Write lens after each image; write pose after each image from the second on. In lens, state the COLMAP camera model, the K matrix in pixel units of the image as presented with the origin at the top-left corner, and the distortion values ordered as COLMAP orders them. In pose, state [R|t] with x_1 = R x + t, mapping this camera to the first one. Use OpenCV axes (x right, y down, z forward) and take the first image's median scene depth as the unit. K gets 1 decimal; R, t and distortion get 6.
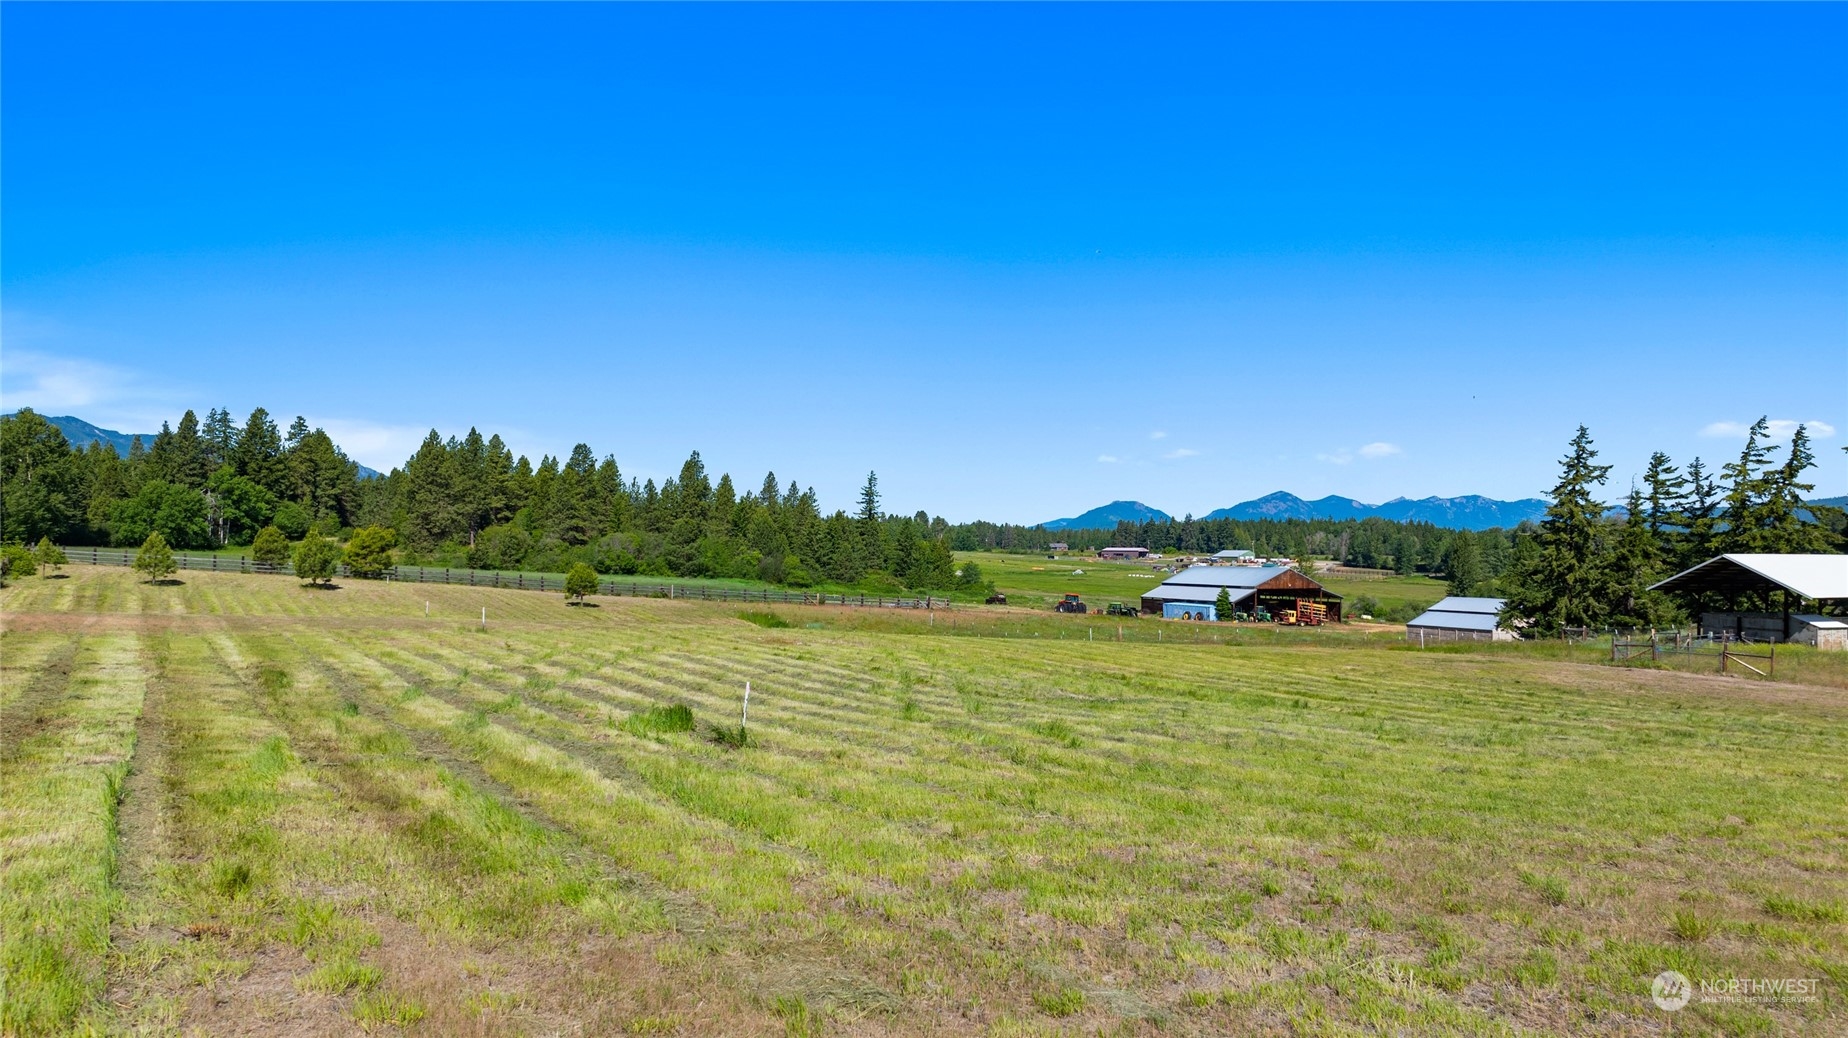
lens RADIAL K [[1304.8, 0, 926.2], [0, 1304.8, 518.3], [0, 0, 1]] dist [-0.017714, -0.001773]
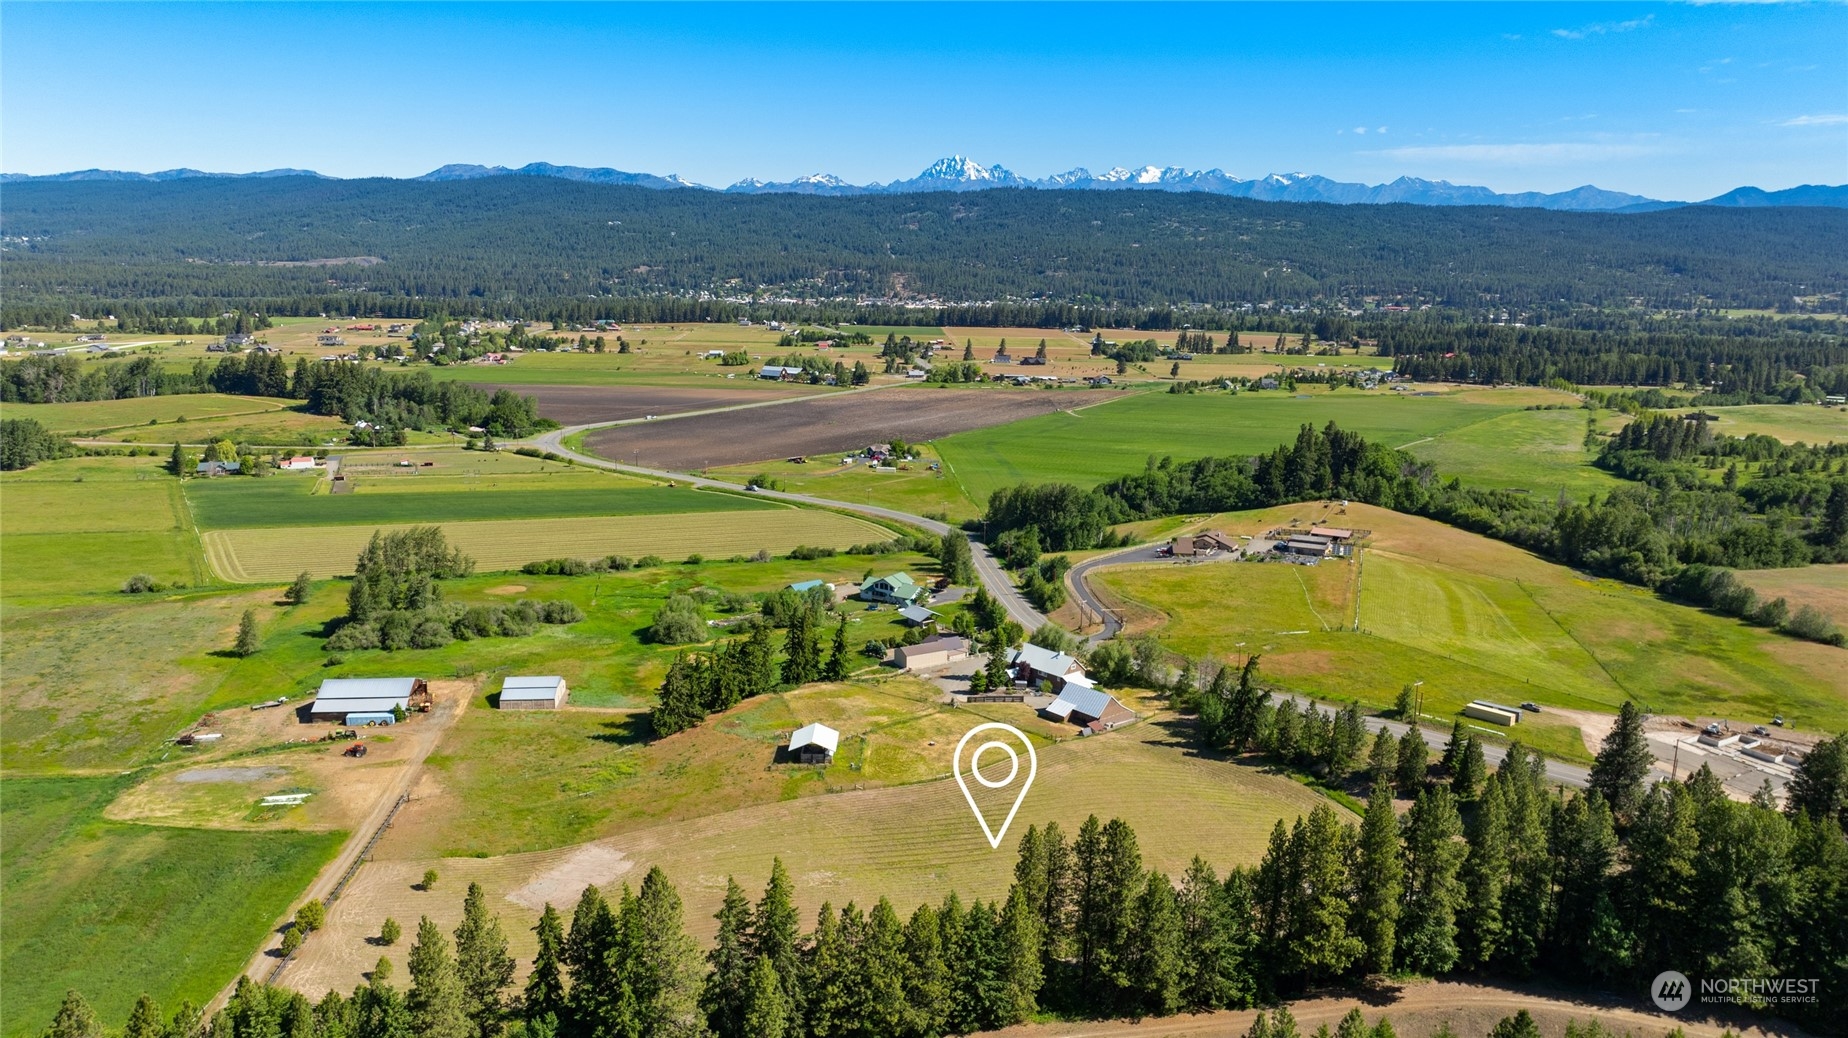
lens RADIAL K [[1305.7, 0, 926.4], [0, 1305.7, 519.5], [0, 0, 1]] dist [-0.018292, 0.004795]
pose [[0.341730, -0.203430, 0.917517, -0.668776], [-0.031293, 0.973287, 0.227451, -0.375253], [-0.939277, -0.106439, 0.326235, -0.125527]]
